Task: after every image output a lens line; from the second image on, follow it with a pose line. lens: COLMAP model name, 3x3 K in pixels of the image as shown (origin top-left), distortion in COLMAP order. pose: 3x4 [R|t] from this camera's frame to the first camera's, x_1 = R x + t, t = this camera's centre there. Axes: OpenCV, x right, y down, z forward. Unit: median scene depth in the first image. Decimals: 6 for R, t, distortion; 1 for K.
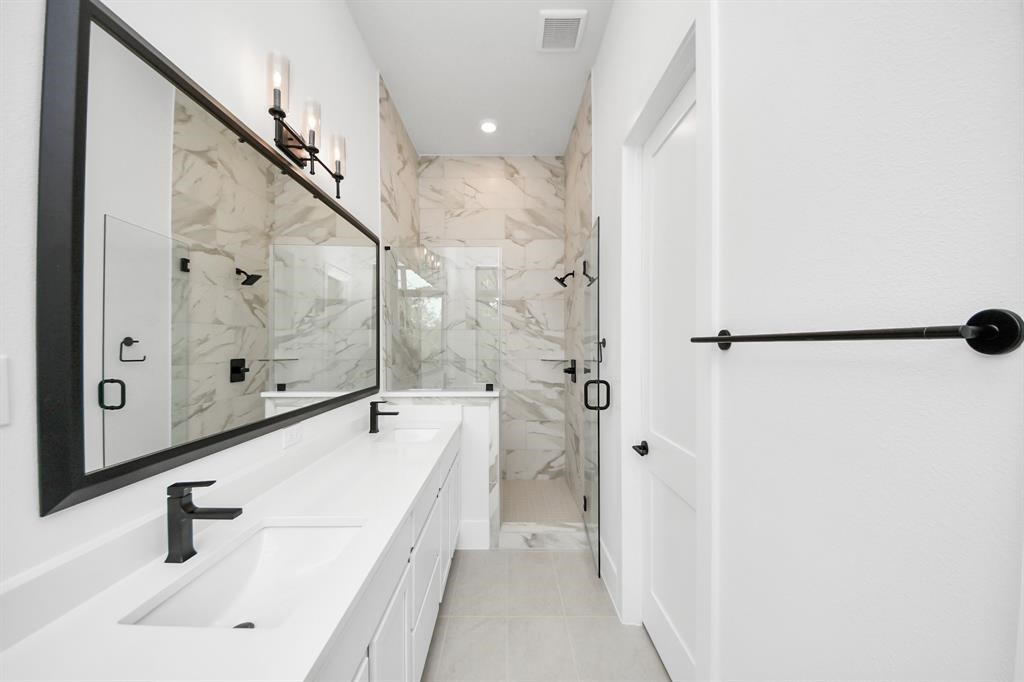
lens RADIAL K [[357.8, 0, 509.2], [0, 357.8, 348.2], [0, 0, 1]] dist [0.026367, -0.022076]
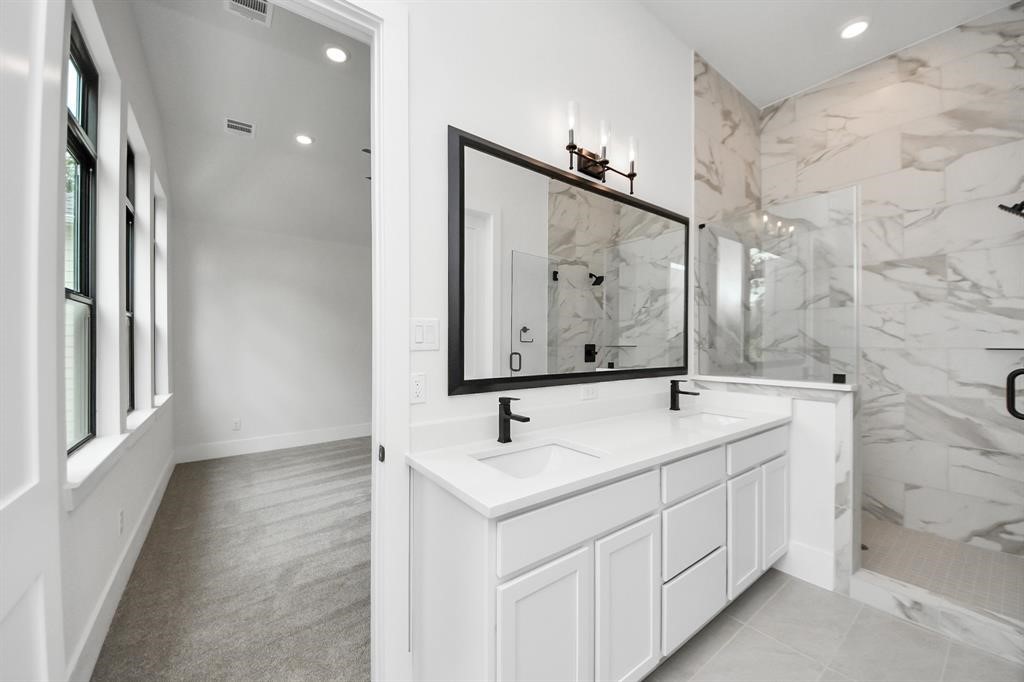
lens RADIAL K [[363.6, 0, 503.4], [0, 363.6, 343.3], [0, 0, 1]] dist [0.010925, -0.012081]
pose [[0.590405, 0.001062, -0.807106, 0.103407], [-0.002076, 0.999998, -0.000203, 0.027458], [0.807104, 0.001795, 0.590406, -0.004038]]
